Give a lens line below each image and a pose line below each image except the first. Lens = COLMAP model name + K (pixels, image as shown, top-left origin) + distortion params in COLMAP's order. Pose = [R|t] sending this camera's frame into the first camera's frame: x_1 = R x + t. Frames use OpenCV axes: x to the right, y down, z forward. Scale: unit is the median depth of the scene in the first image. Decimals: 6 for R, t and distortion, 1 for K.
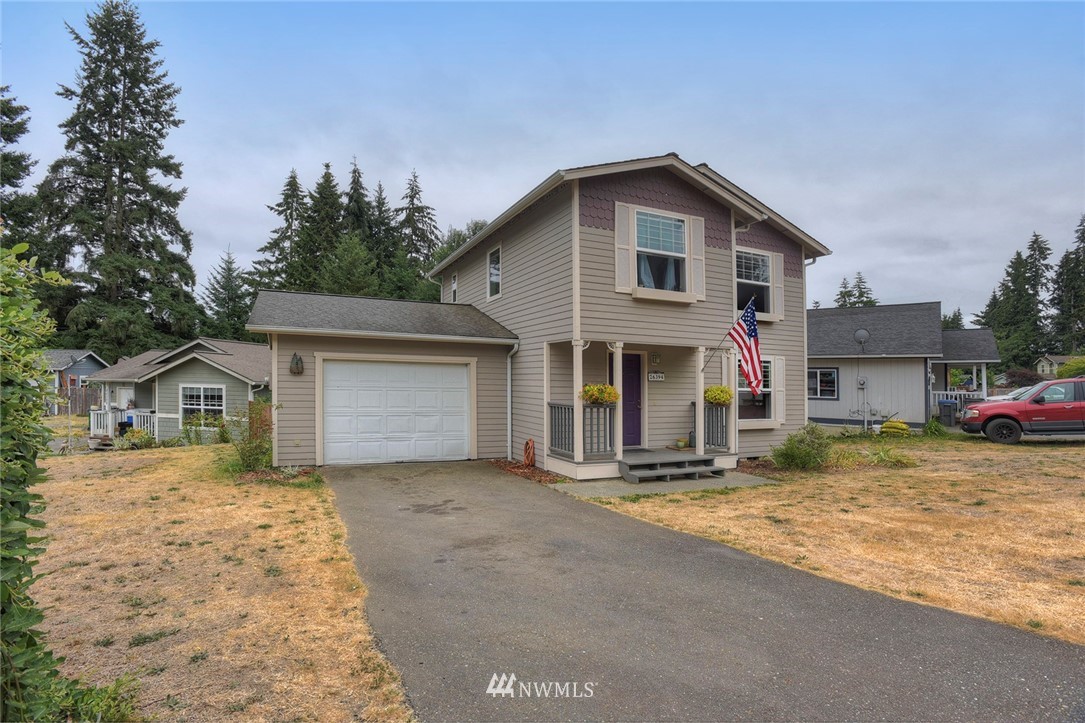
lens RADIAL K [[557.0, 0, 539.7], [0, 557.0, 371.4], [0, 0, 1]] dist [-0.037833, 0.011050]
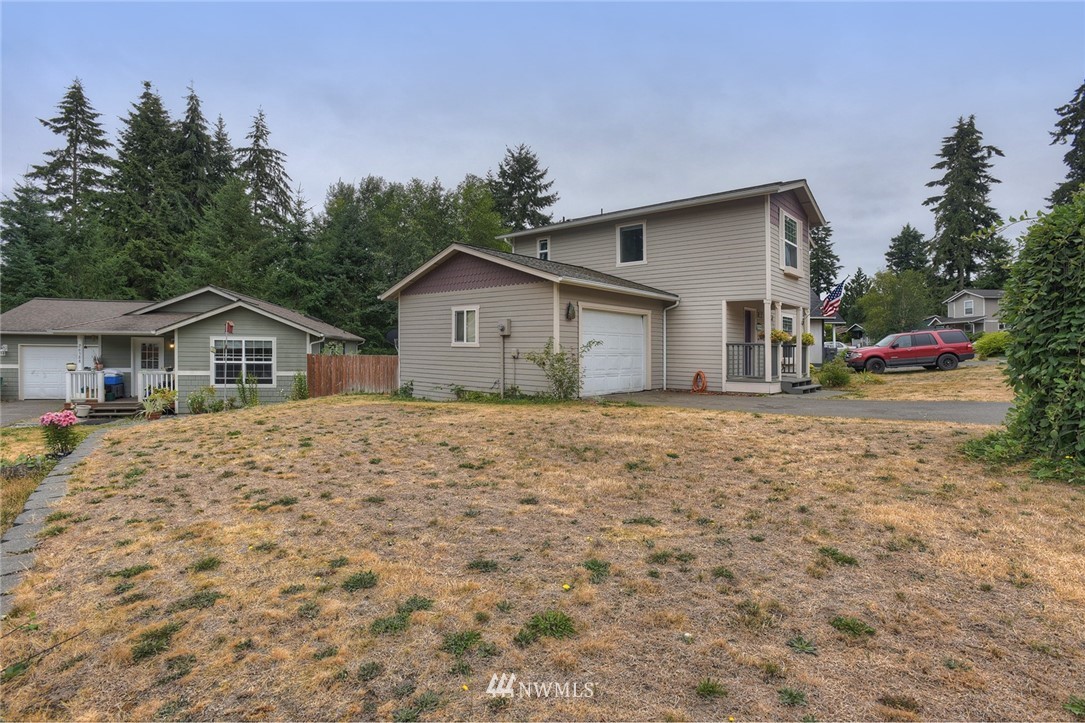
lens RADIAL K [[557.0, 0, 565.5], [0, 557.0, 347.6], [0, 0, 1]] dist [-0.037833, 0.011050]
pose [[0.901085, -0.004799, 0.433616, -0.239467], [-0.002263, 0.999873, 0.015767, 0.011540], [-0.433637, -0.015189, 0.900960, -0.020112]]
